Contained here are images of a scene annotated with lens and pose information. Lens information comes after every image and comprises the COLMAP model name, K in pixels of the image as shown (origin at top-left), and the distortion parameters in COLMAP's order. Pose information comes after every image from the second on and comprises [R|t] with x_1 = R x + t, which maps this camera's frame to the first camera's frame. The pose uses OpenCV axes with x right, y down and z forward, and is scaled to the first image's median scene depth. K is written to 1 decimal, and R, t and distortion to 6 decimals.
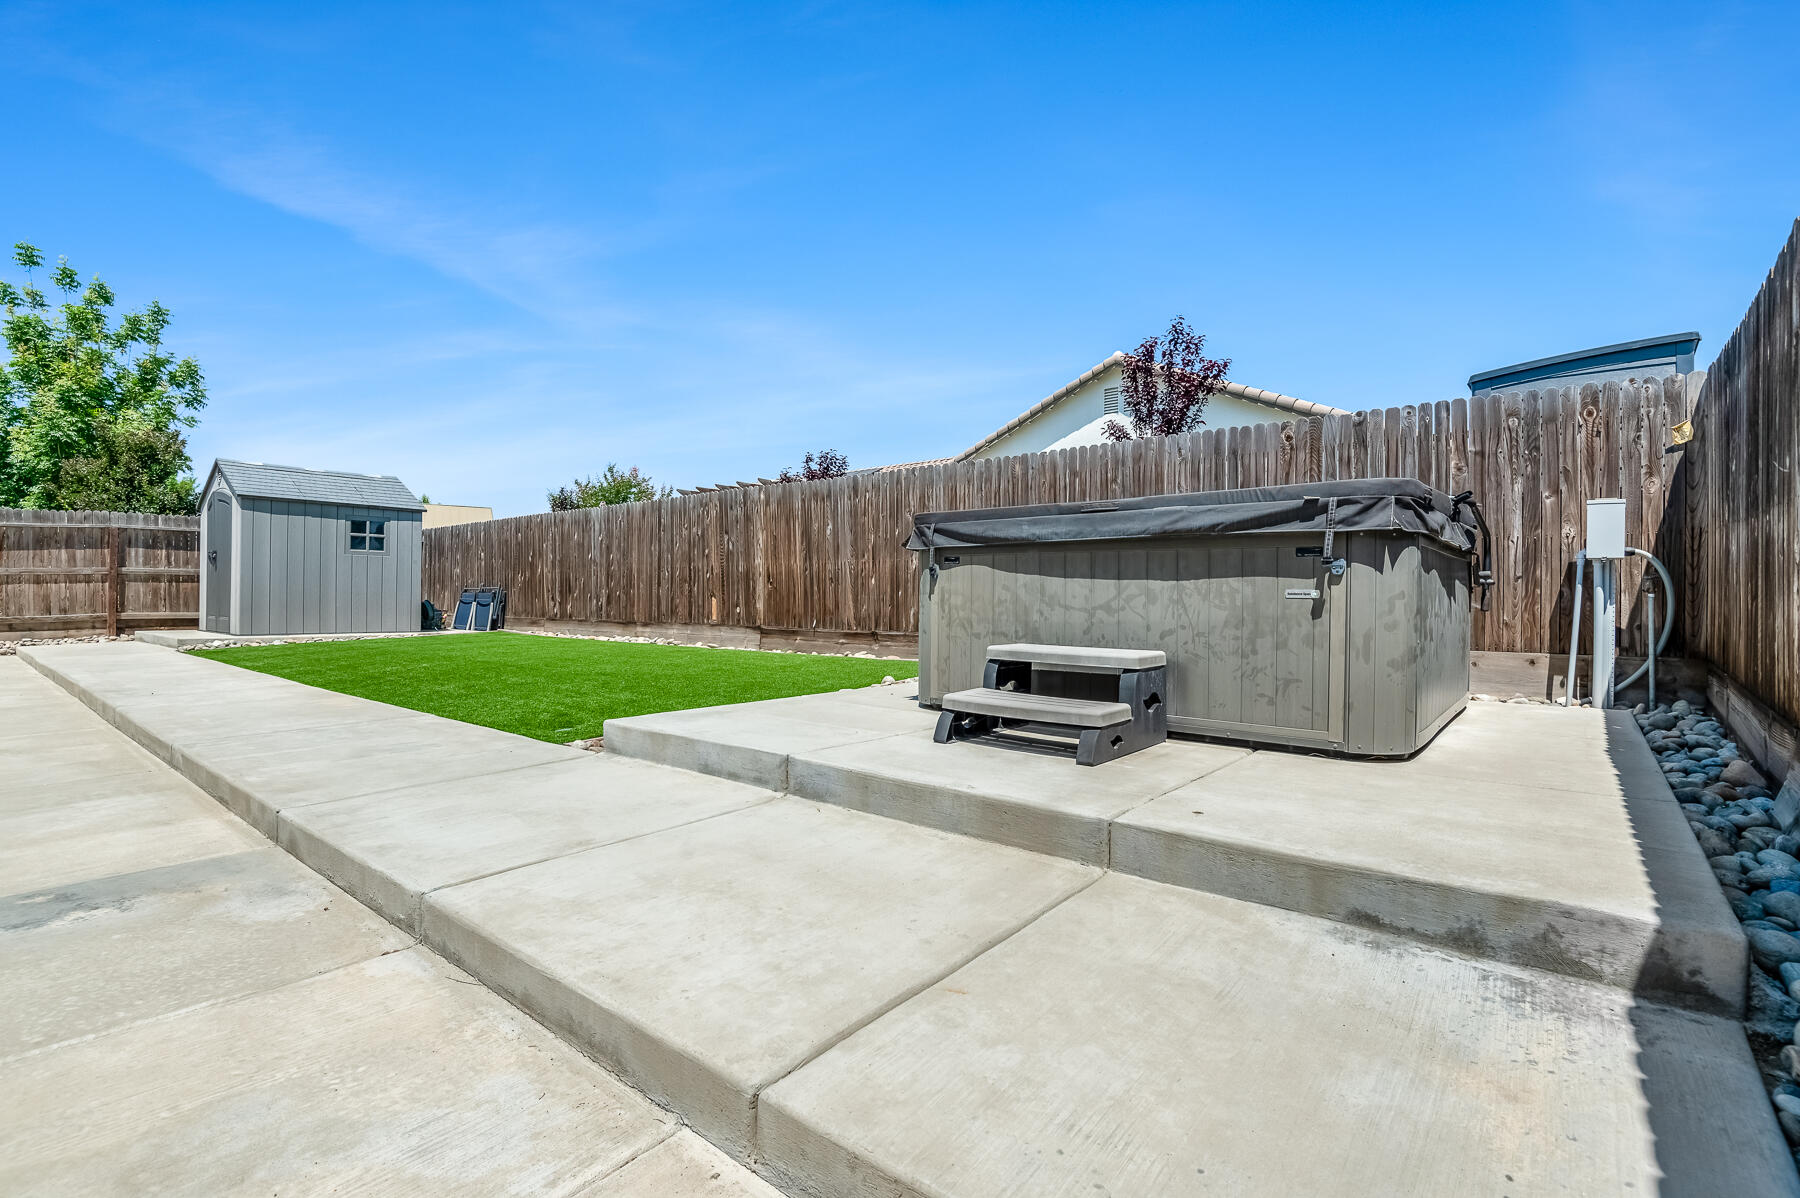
lens RADIAL K [[833.3, 0, 899.7], [0, 833.3, 601.3], [0, 0, 1]] dist [-0.005804, -0.009384]
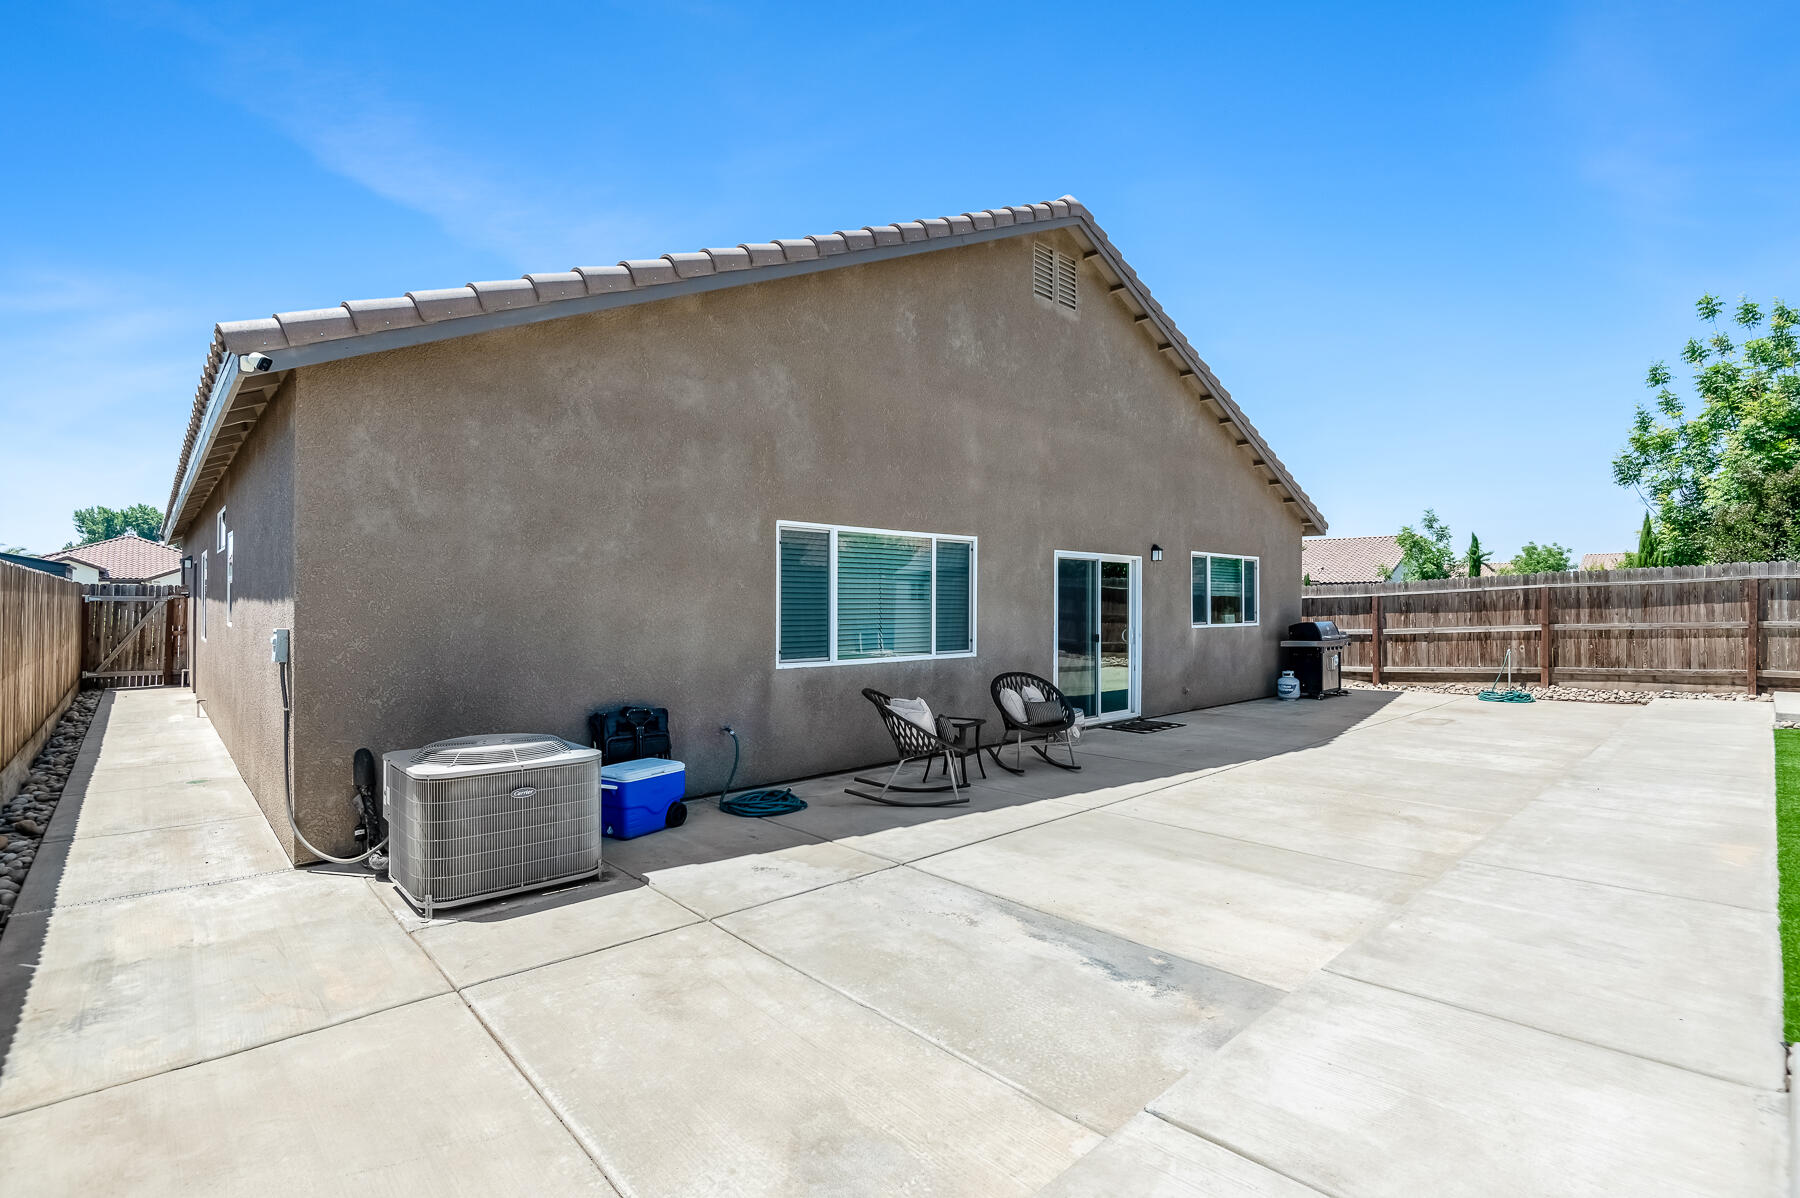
lens RADIAL K [[833.3, 0, 903.8], [0, 833.3, 600.0], [0, 0, 1]] dist [-0.005804, -0.009384]
pose [[-0.138492, -0.009861, -0.990314, 0.105800], [0.001762, 0.999946, -0.010203, -0.058212], [0.990362, -0.003158, -0.138468, 0.168462]]
